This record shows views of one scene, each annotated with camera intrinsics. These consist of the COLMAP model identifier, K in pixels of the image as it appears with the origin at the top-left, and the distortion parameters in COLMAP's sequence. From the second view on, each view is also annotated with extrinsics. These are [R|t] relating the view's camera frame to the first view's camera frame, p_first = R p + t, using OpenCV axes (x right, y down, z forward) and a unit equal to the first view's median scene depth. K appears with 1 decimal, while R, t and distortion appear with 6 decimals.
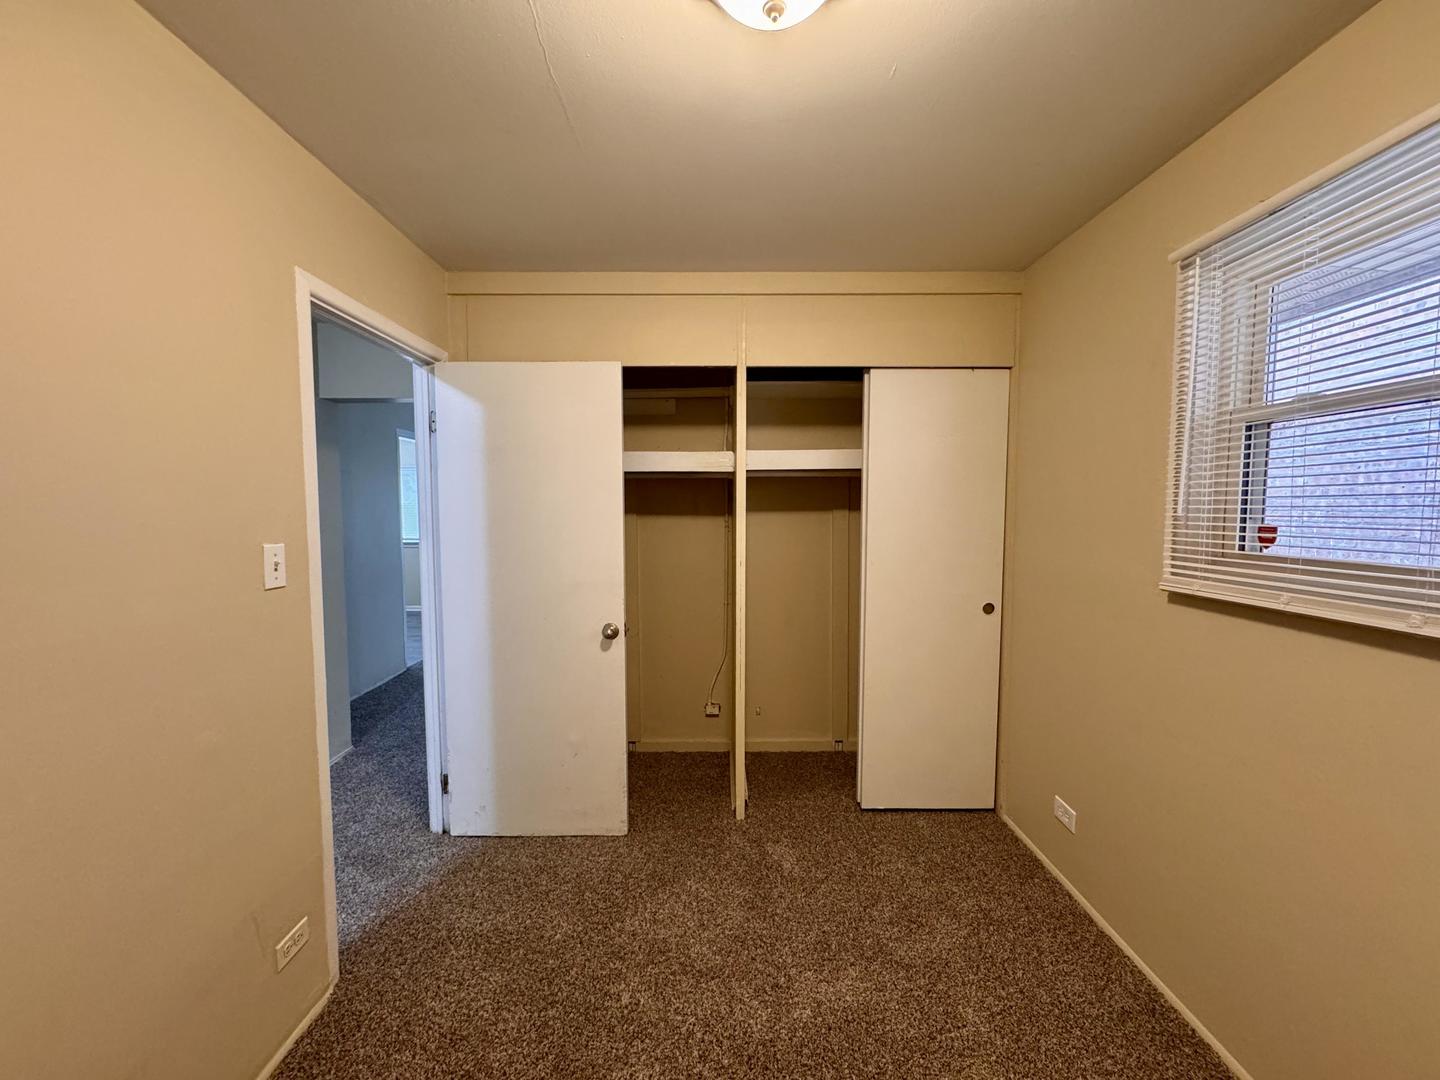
lens RADIAL K [[575.7, 0, 720.0], [0, 575.7, 540.0], [0, 0, 1]] dist [-0.000883, -0.000144]
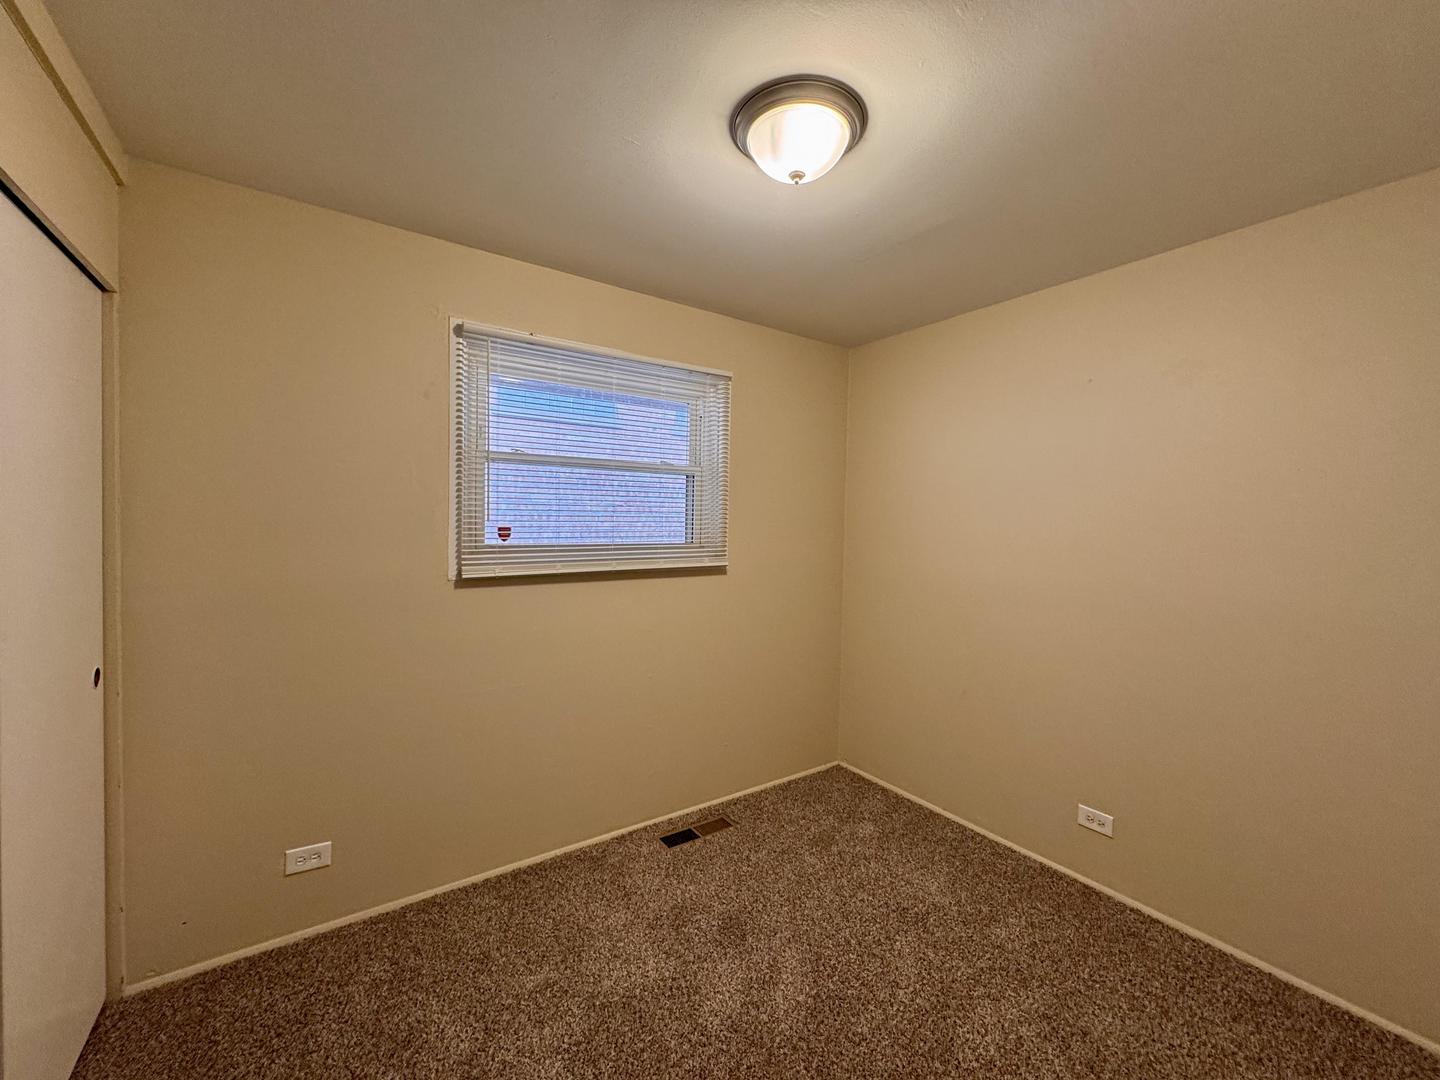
lens RADIAL K [[575.7, 0, 720.0], [0, 575.7, 540.0], [0, 0, 1]] dist [-0.000883, -0.000144]
pose [[-0.563703, 0.020075, 0.825733, -0.745211], [0.068010, 0.997438, 0.022179, 0.018475], [-0.823173, 0.068660, -0.563624, 1.431283]]
